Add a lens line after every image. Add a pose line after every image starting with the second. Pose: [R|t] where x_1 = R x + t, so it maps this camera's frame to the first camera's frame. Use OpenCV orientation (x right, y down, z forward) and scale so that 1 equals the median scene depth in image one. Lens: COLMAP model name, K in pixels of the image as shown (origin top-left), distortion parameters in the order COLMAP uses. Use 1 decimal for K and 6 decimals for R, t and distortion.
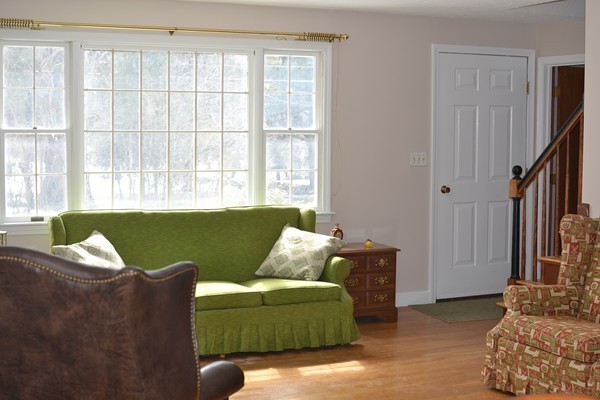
lens RADIAL K [[942.4, 0, 299.2], [0, 942.4, 204.9], [0, 0, 1]] dist [-0.150924, 0.000000]
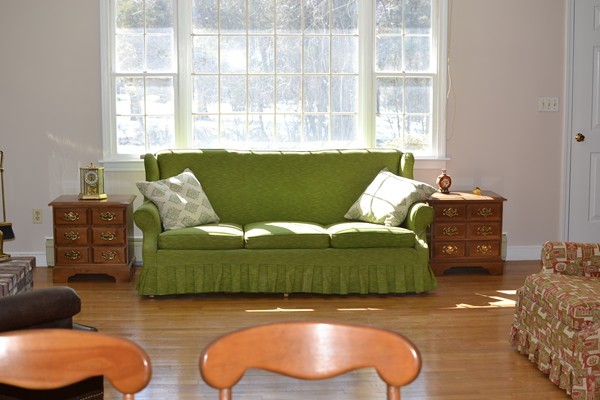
lens RADIAL K [[942.4, 0, 299.3], [0, 942.4, 197.0], [0, 0, 1]] dist [-0.150924, 0.000000]
pose [[0.934847, 0.040311, -0.352756, 0.273608], [-0.023248, 0.998352, 0.052476, 0.000497], [0.354290, -0.040856, 0.934243, 0.049139]]
